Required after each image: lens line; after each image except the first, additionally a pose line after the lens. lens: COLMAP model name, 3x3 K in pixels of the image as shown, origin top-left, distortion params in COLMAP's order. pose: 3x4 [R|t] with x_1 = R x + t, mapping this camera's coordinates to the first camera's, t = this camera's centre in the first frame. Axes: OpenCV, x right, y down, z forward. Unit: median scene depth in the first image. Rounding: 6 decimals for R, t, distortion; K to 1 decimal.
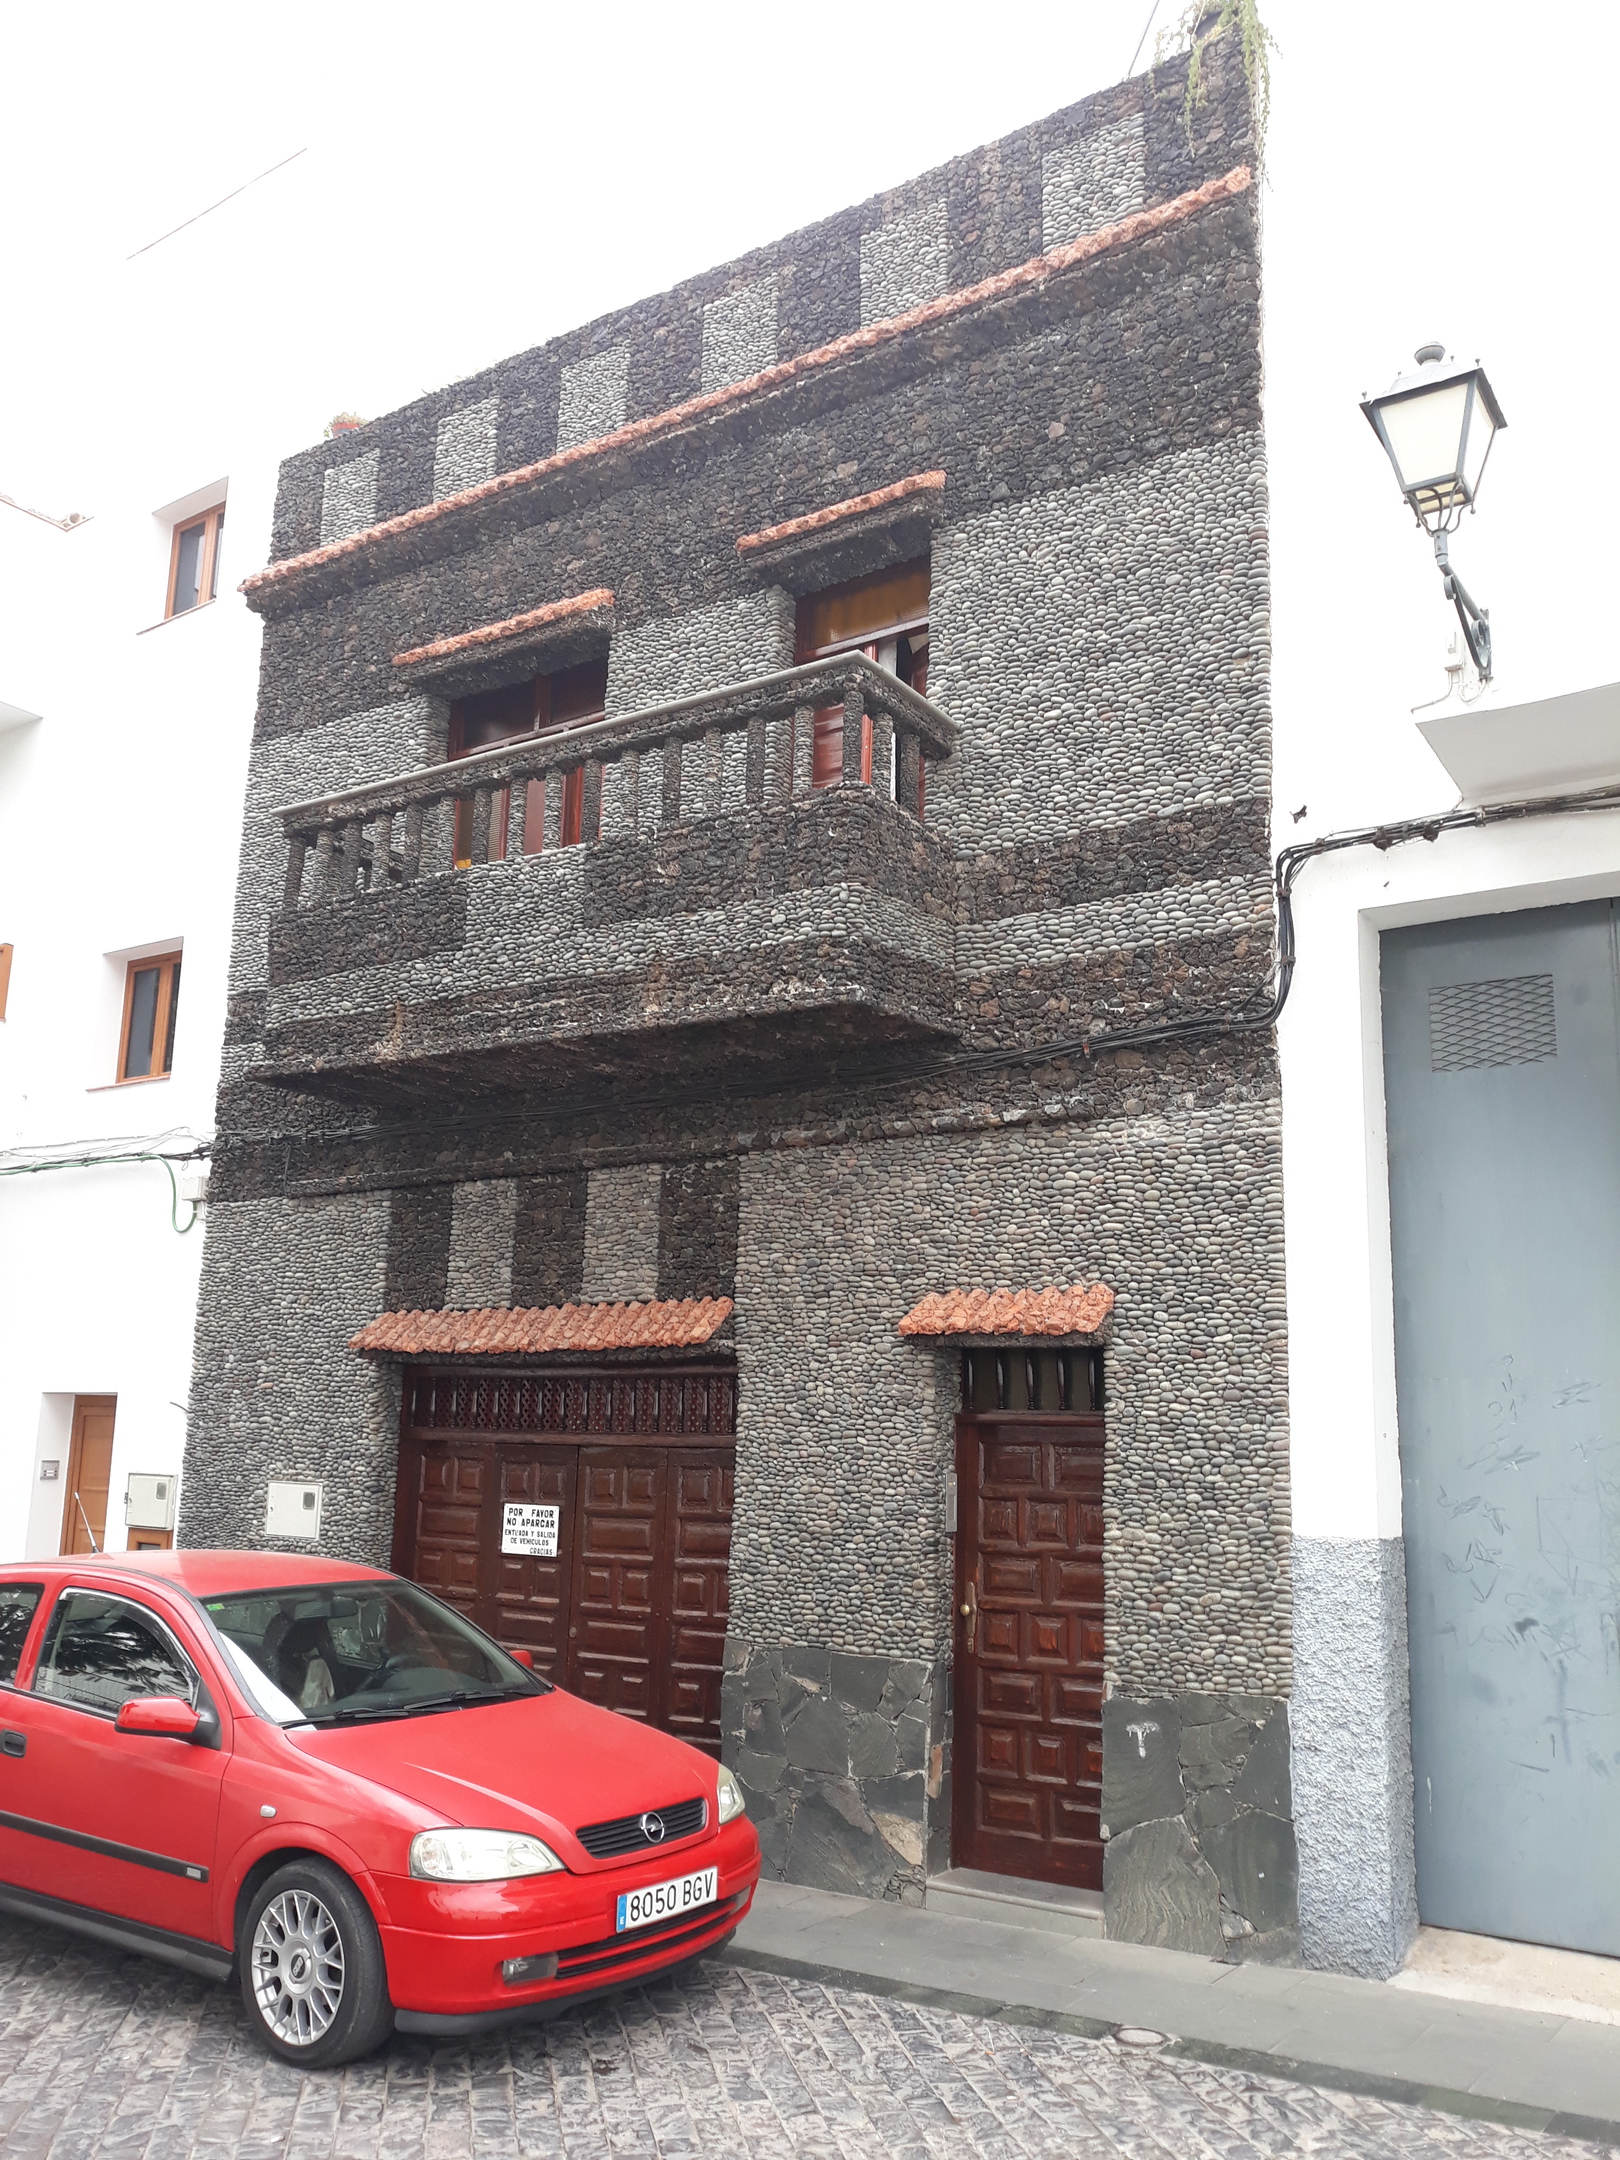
lens RADIAL K [[1704.3, 0, 804.8], [0, 1704.3, 1091.2], [0, 0, 1]] dist [0.107940, -0.298714]
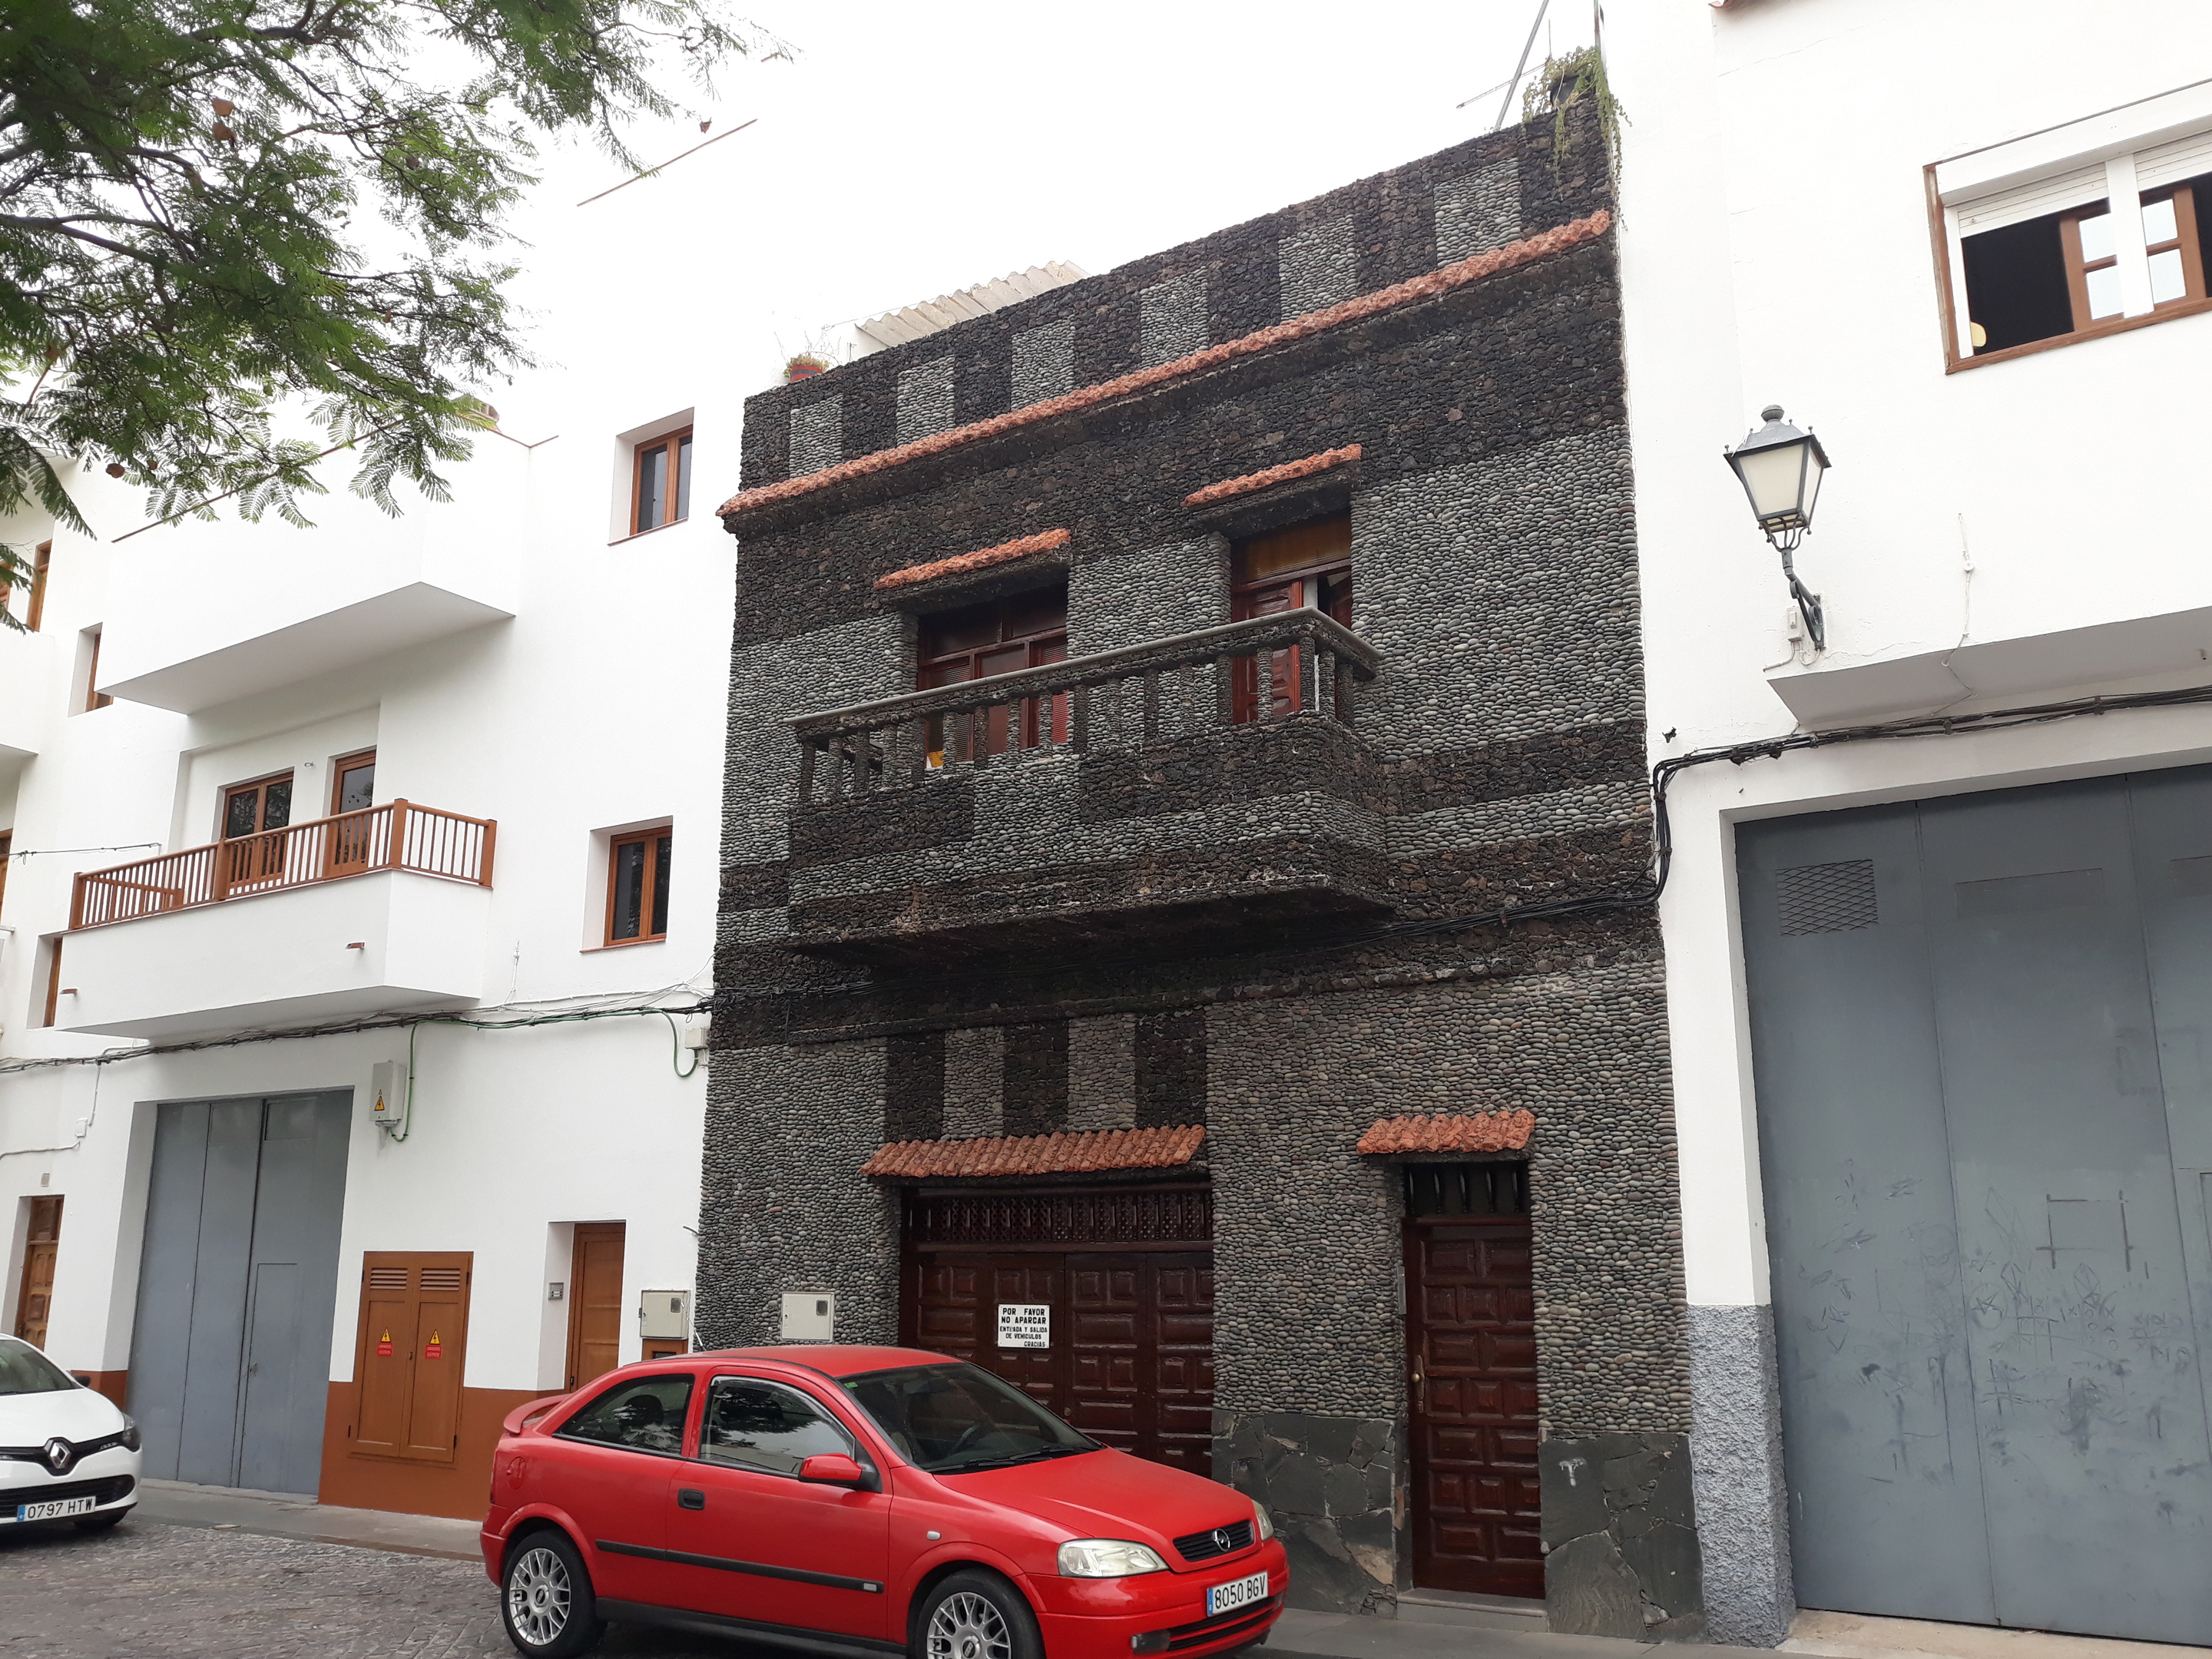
lens RADIAL K [[1786.1, 0, 1106.0], [0, 1786.1, 829.5], [0, 0, 1]] dist [0.125082, -0.359714]
pose [[0.999399, -0.020132, 0.028212, -0.150613], [0.021051, 0.999244, -0.032684, -0.050467], [-0.027533, 0.033258, 0.999068, -0.284745]]
